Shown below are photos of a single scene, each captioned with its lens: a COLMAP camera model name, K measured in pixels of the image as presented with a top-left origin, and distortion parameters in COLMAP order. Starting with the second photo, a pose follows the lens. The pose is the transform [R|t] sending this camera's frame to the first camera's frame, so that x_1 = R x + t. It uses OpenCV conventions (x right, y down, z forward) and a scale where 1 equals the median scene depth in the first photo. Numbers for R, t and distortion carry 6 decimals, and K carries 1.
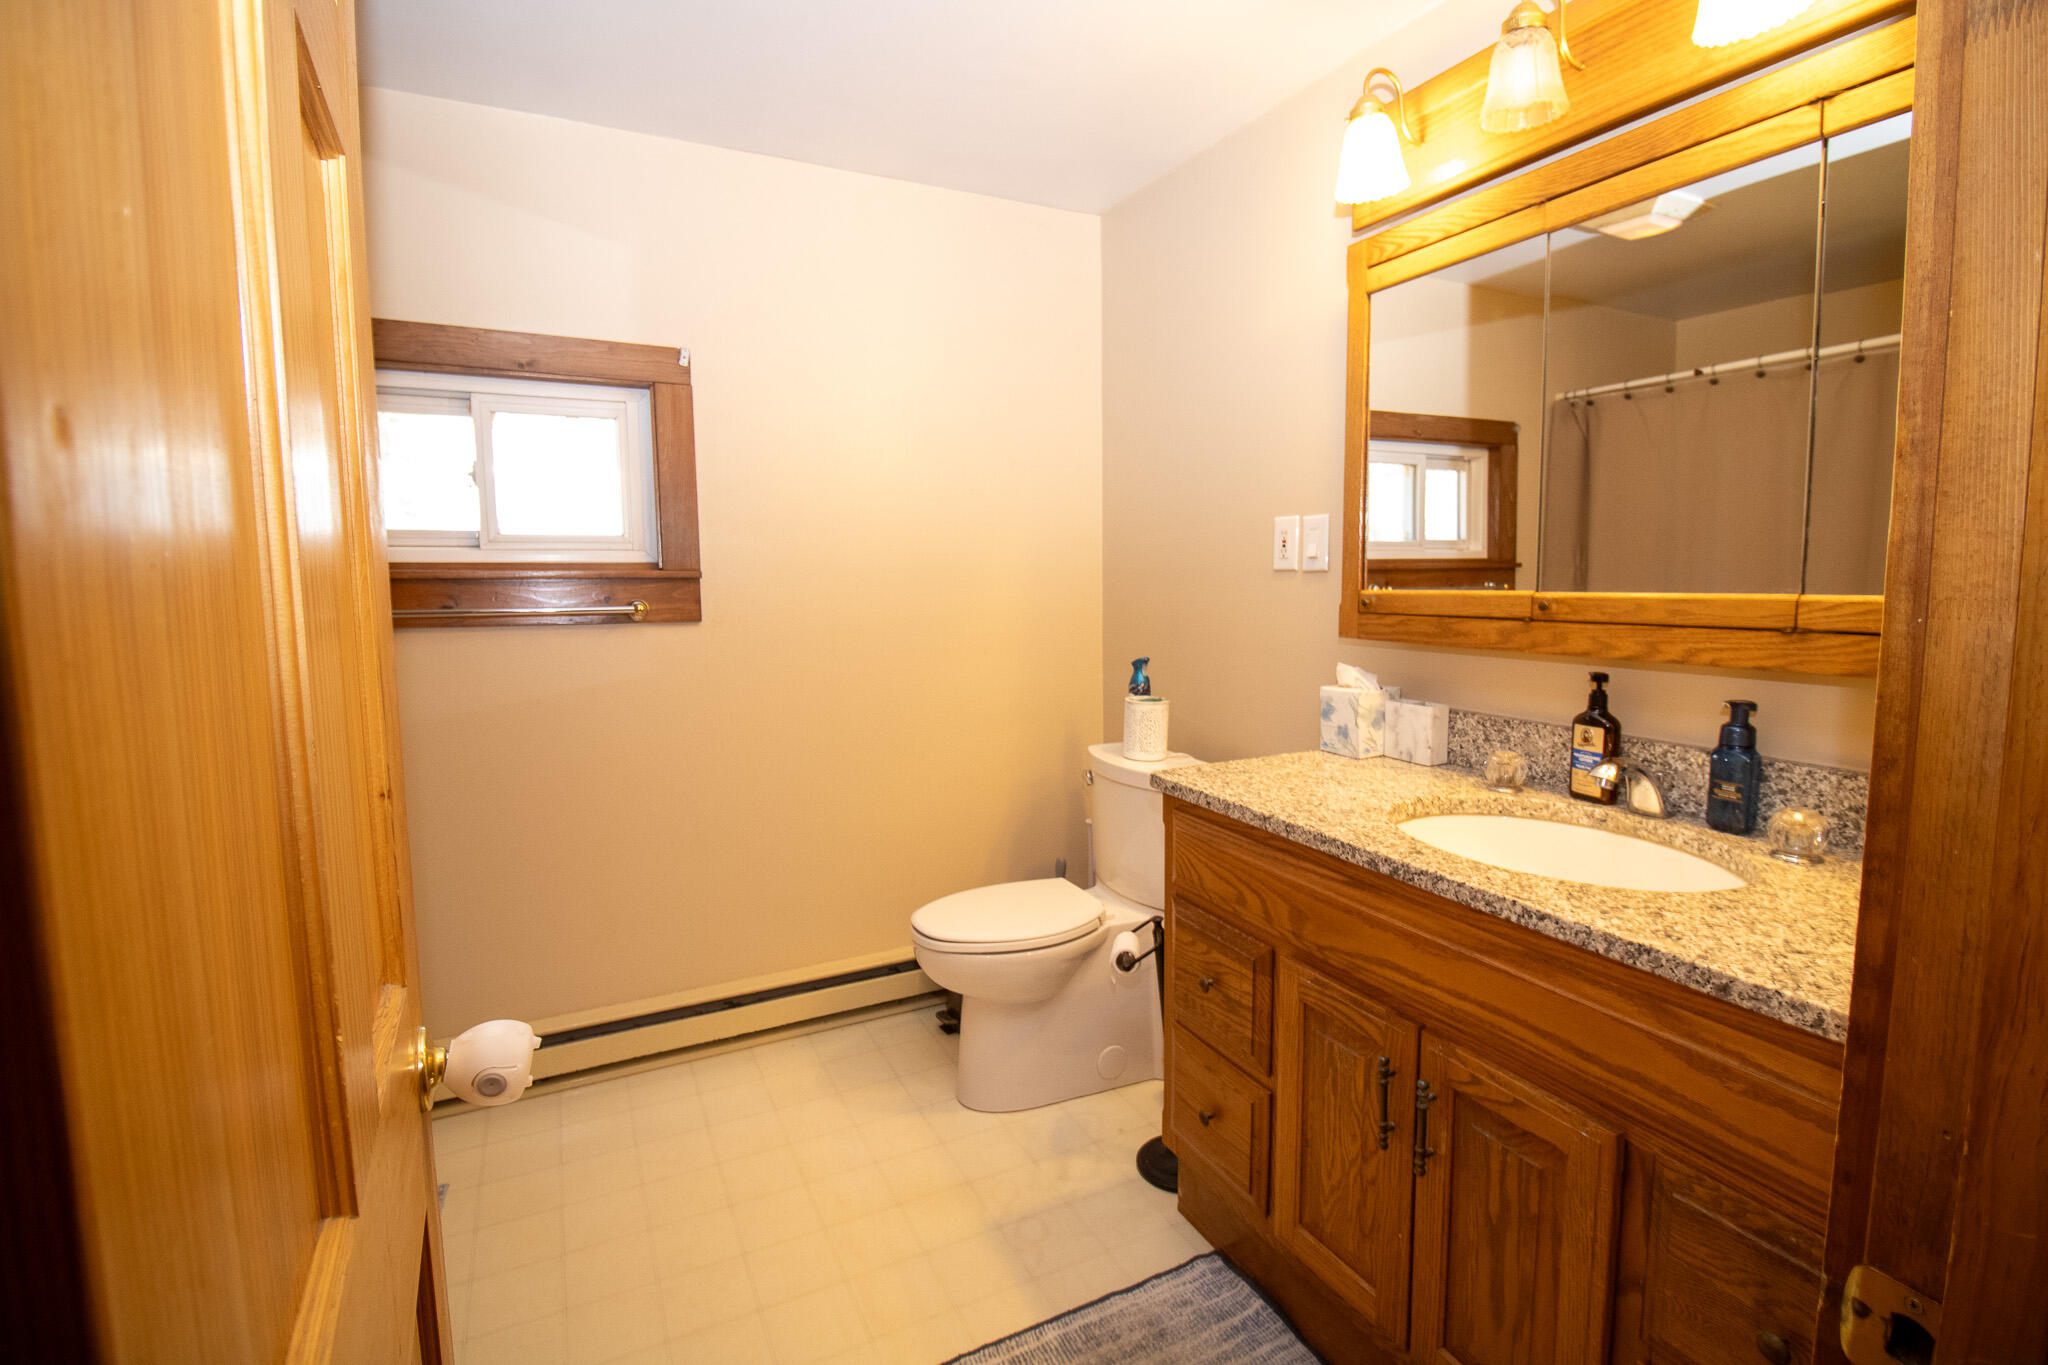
lens RADIAL K [[953.2, 0, 1032.7], [0, 953.2, 669.8], [0, 0, 1]] dist [0.000441, -0.012997]
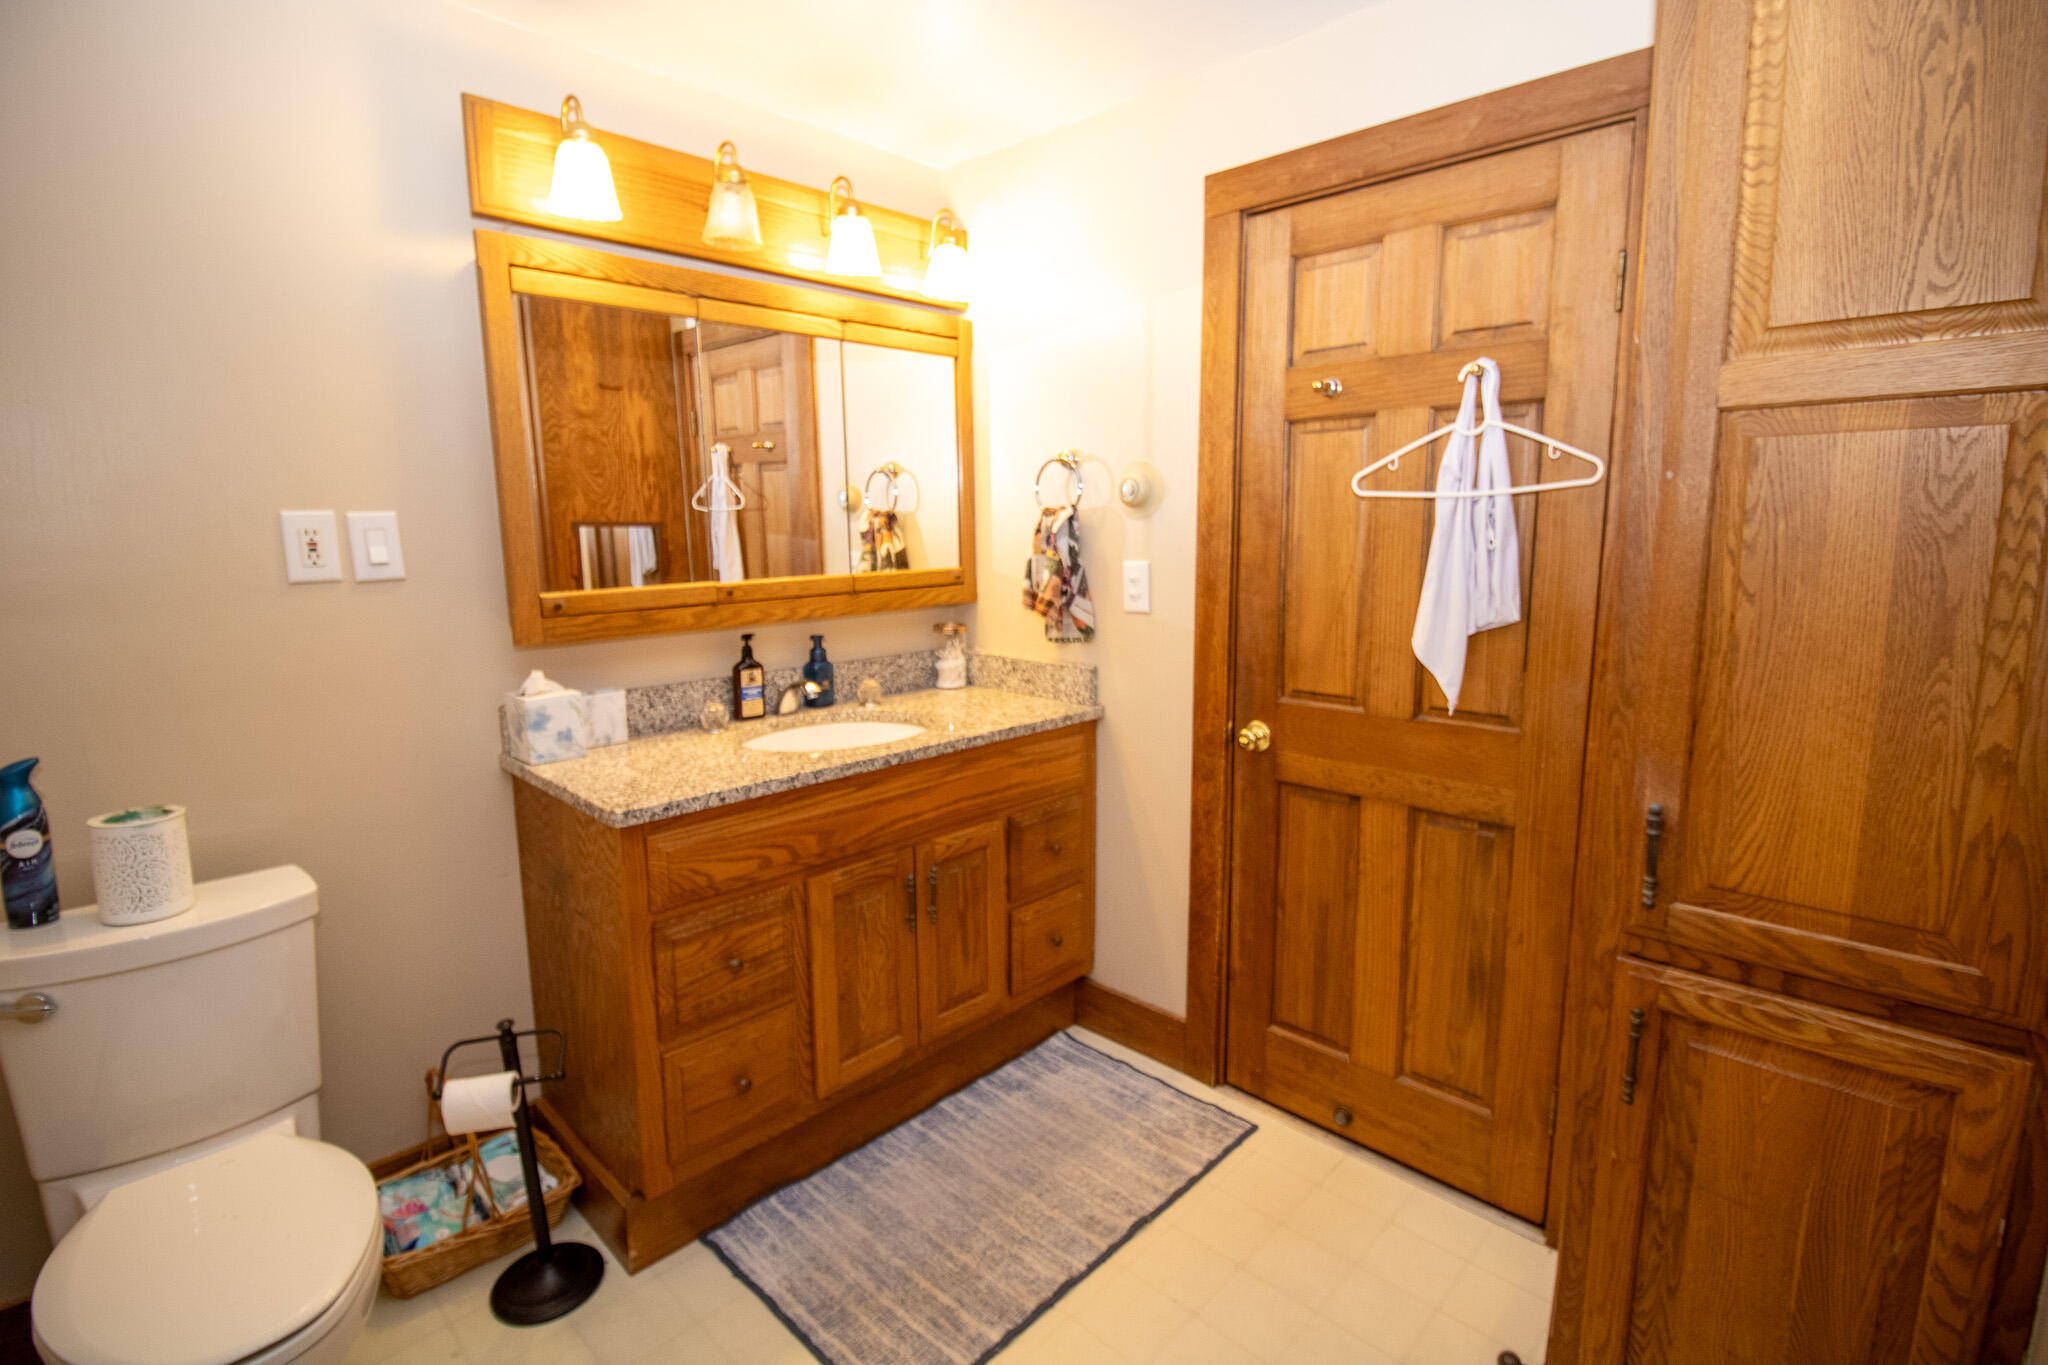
lens RADIAL K [[953.2, 0, 1032.7], [0, 953.2, 669.8], [0, 0, 1]] dist [0.000441, -0.012997]
pose [[-0.338364, -0.136433, 0.931073, -0.968924], [0.107686, 0.977320, 0.182344, -0.168084], [-0.934833, 0.161962, -0.315998, 1.073157]]
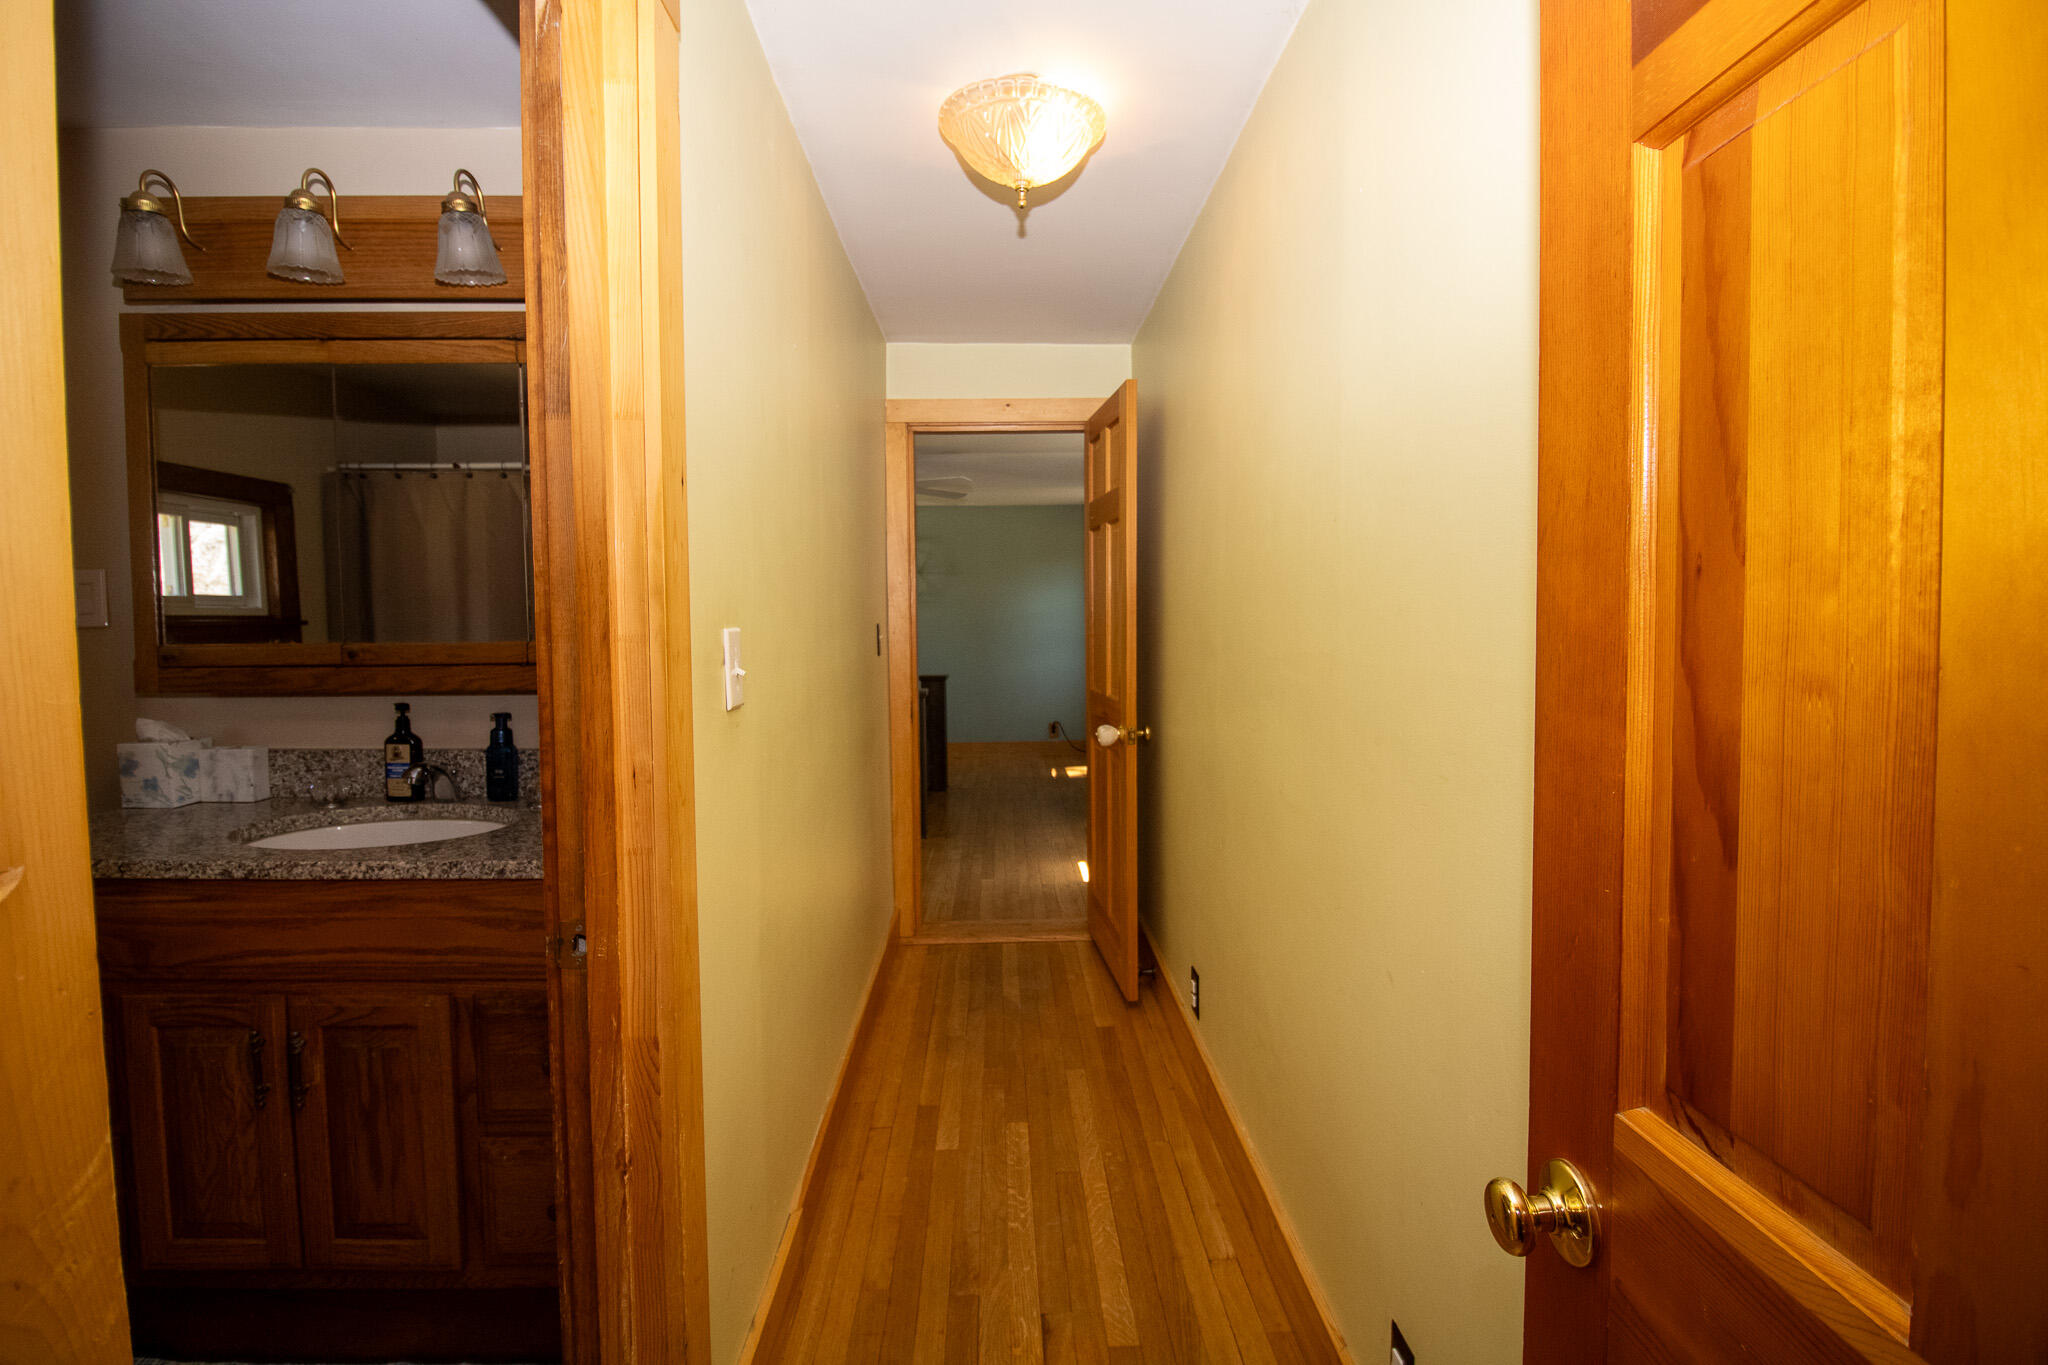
lens RADIAL K [[953.2, 0, 1032.7], [0, 953.2, 669.8], [0, 0, 1]] dist [0.000441, -0.012997]
pose [[0.418433, -0.037961, 0.907454, -0.241985], [0.092323, 0.995729, -0.000917, 0.039615], [-0.903543, 0.084163, 0.420150, -0.361597]]
